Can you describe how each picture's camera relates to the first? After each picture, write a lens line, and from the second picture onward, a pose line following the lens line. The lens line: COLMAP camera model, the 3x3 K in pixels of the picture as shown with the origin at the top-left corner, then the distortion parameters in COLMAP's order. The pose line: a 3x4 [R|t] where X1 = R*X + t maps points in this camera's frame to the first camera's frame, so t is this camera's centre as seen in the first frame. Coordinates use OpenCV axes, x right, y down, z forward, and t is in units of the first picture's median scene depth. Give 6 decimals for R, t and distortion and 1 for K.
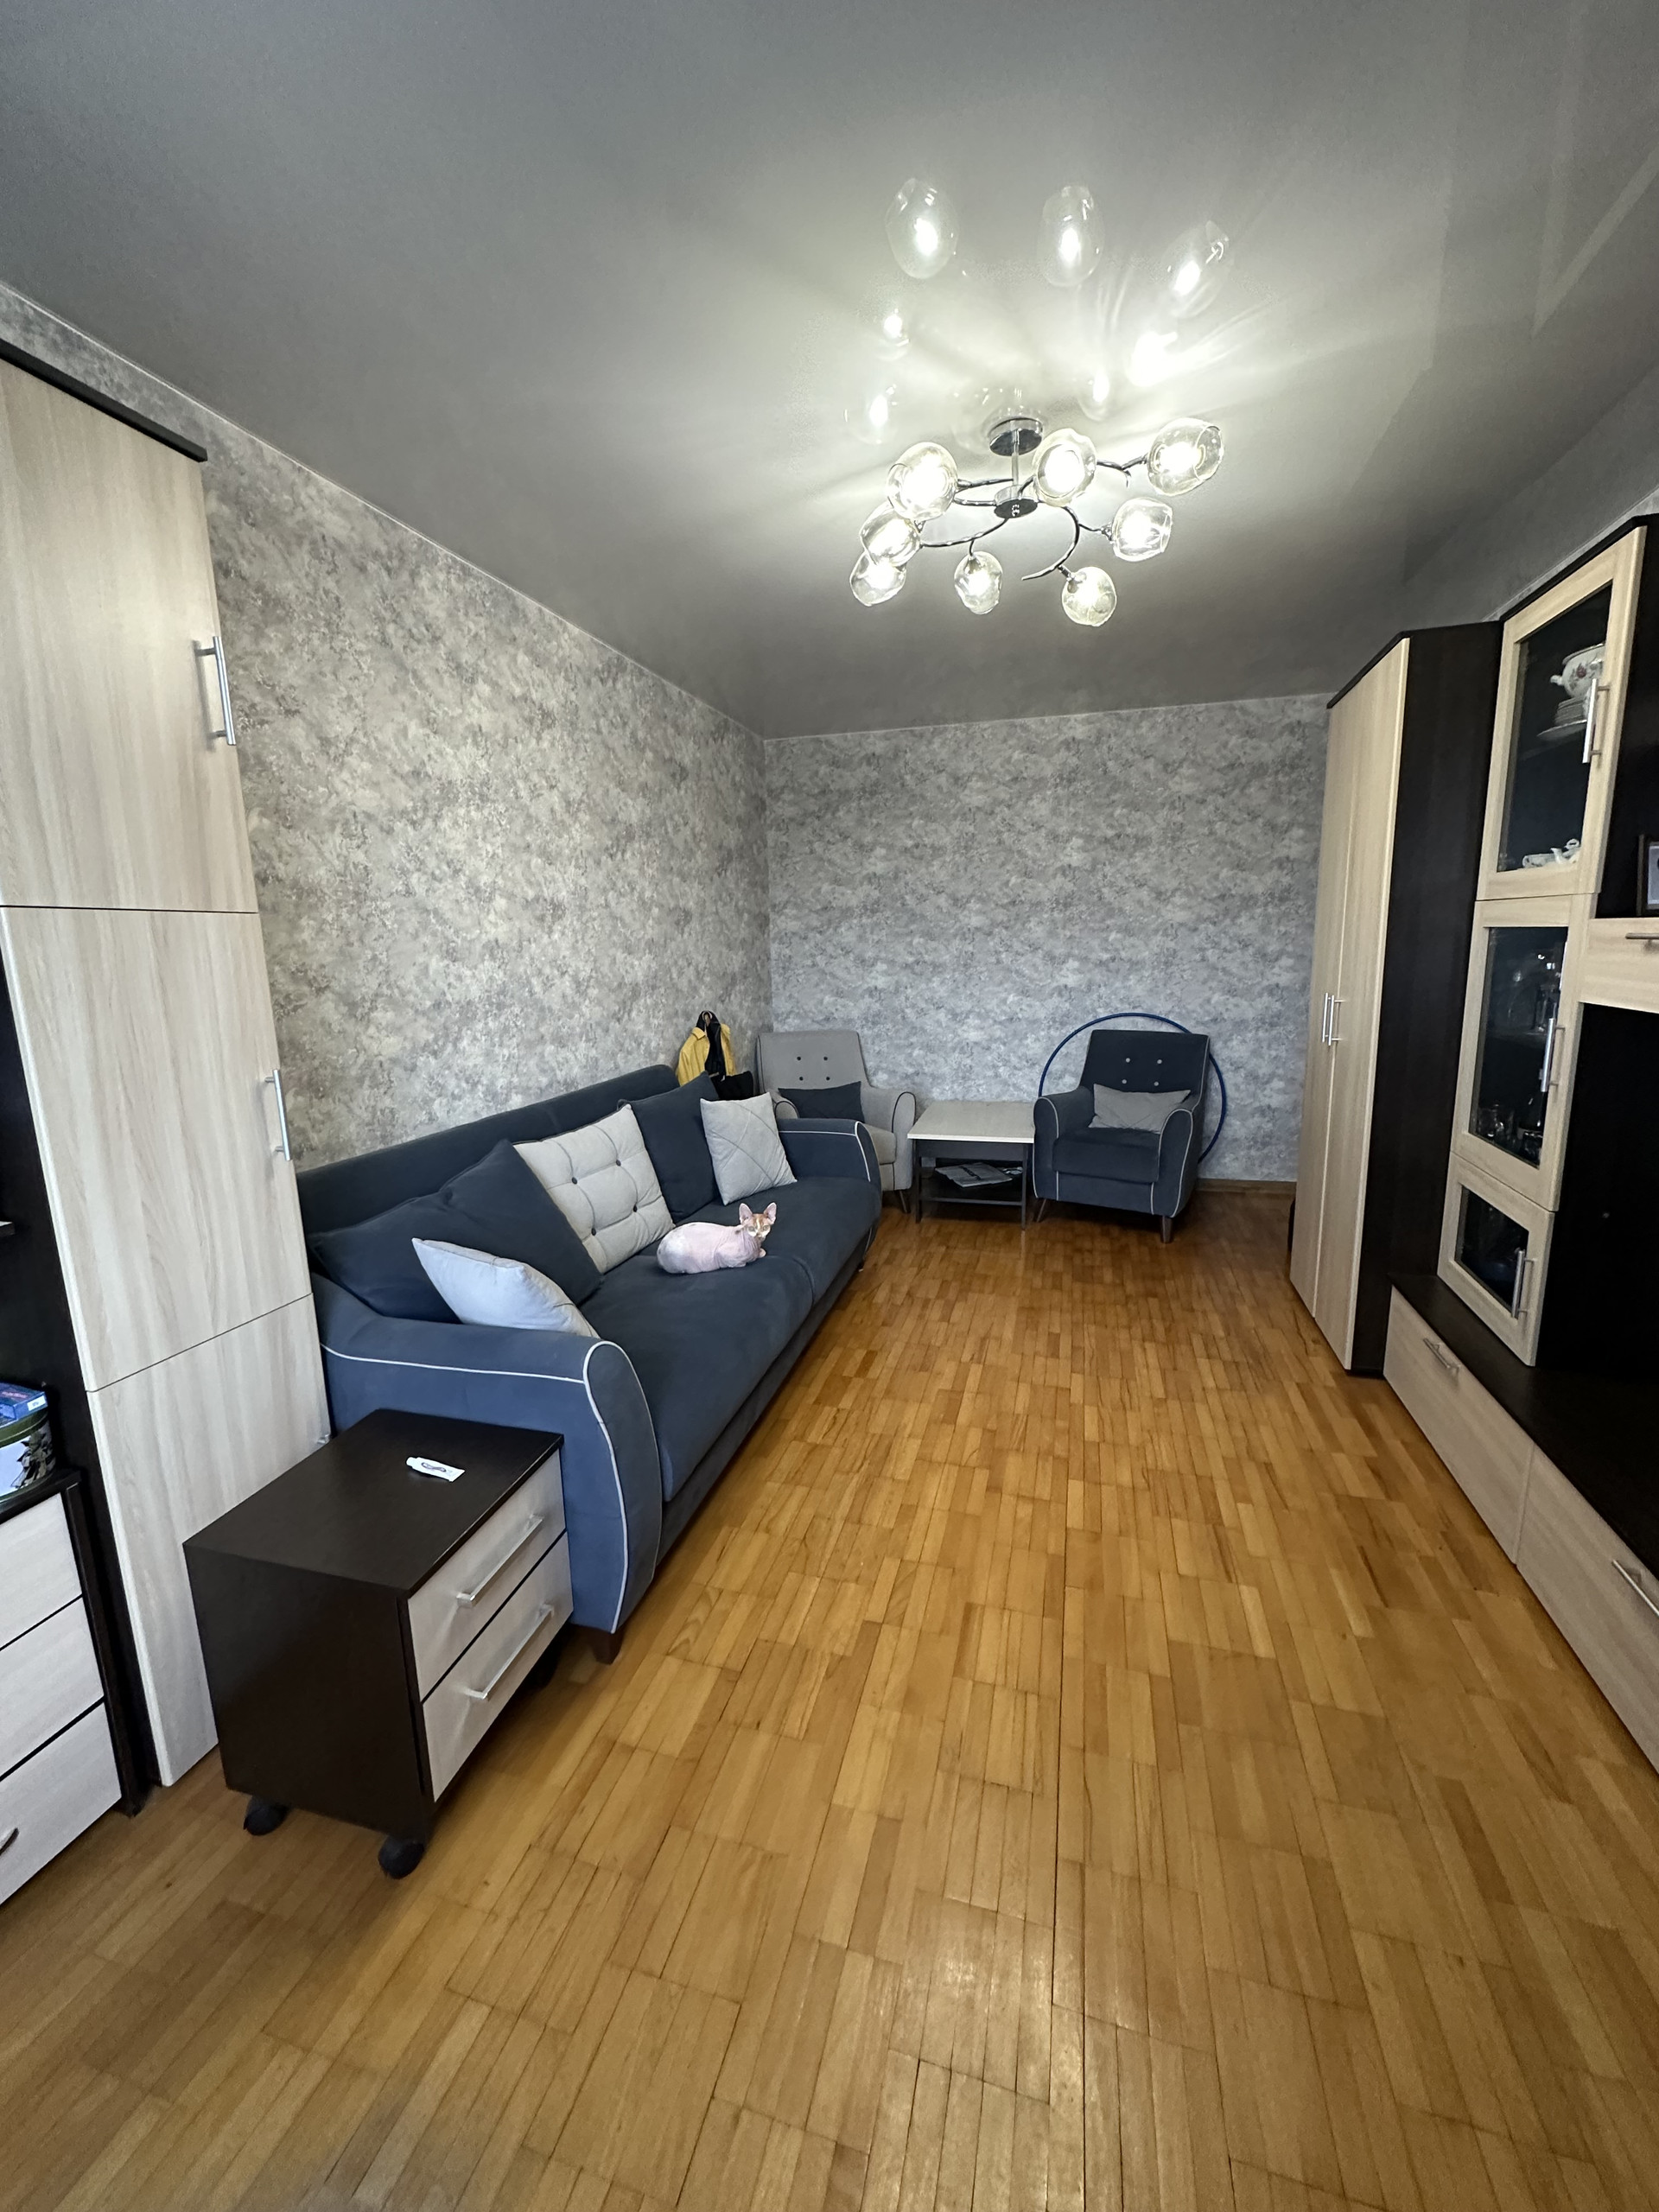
lens RADIAL K [[878.9, 0, 835.1], [0, 878.9, 1109.3], [0, 0, 1]] dist [-0.003263, 0.000914]
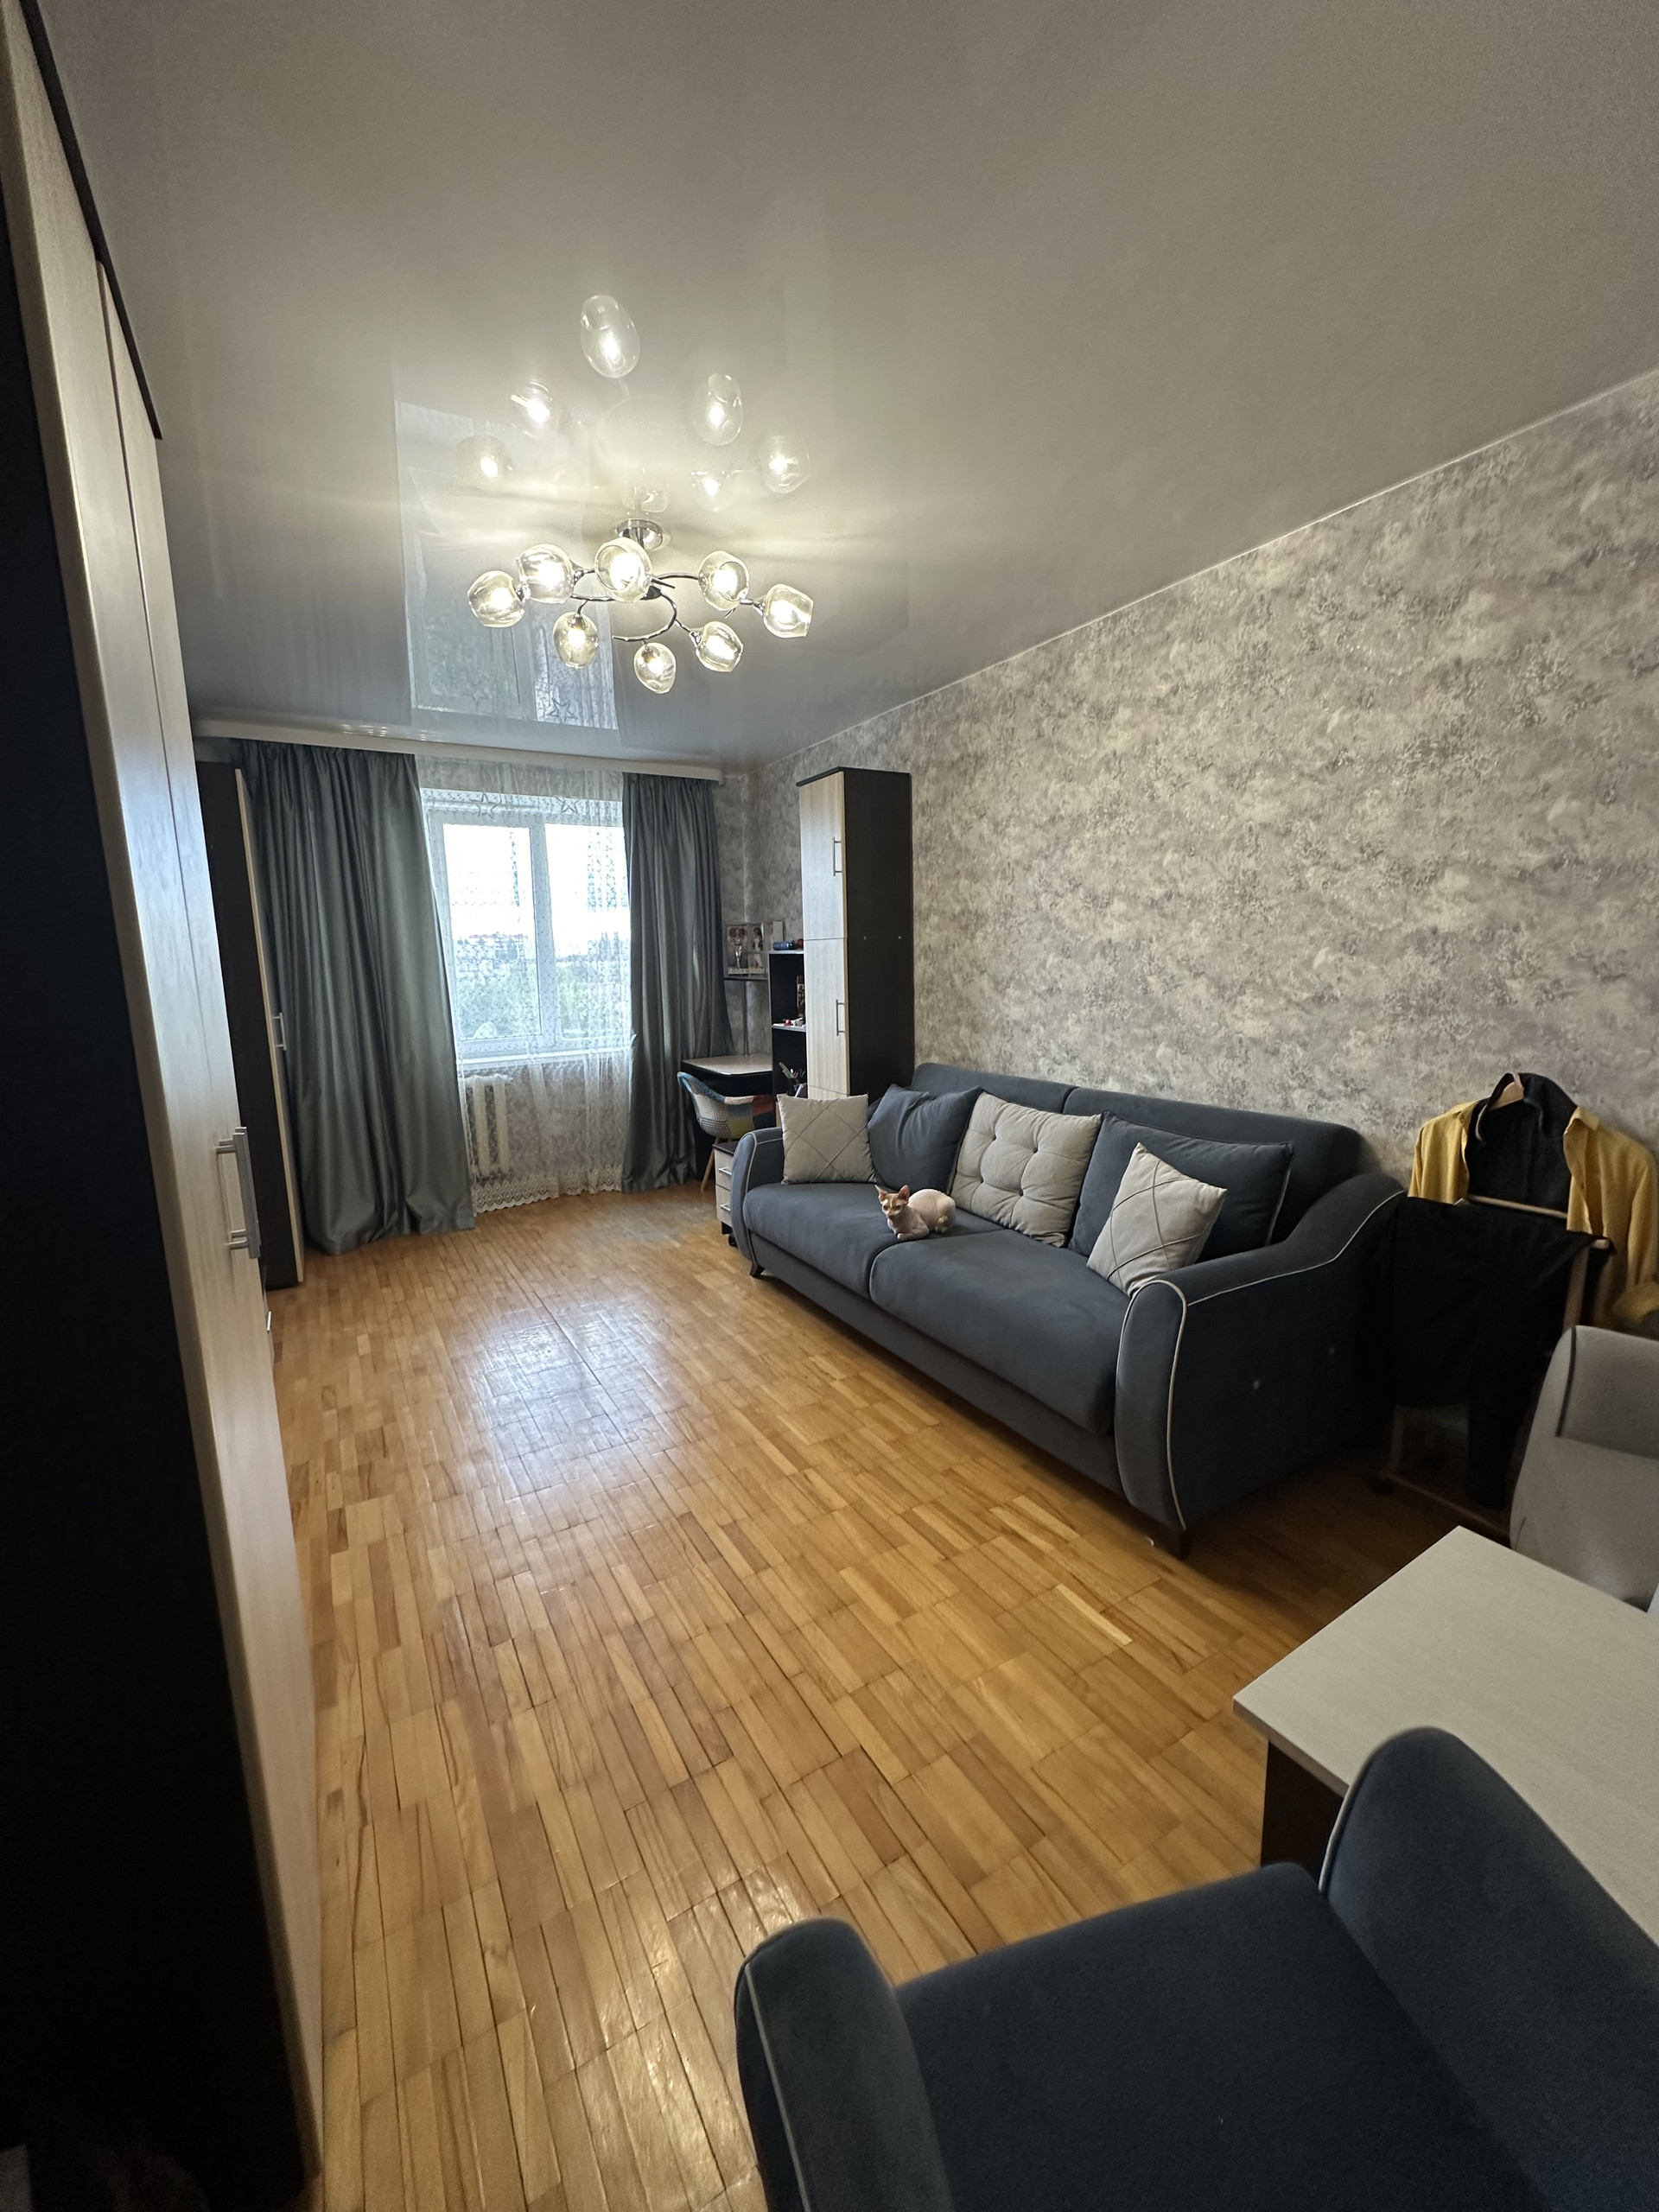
lens RADIAL K [[878.9, 0, 824.7], [0, 878.9, 1102.3], [0, 0, 1]] dist [-0.003263, 0.000914]
pose [[-0.693149, 0.160672, -0.702658, 0.772833], [-0.093917, 0.946397, 0.309052, -0.344551], [0.714649, 0.280211, -0.640904, 1.690504]]
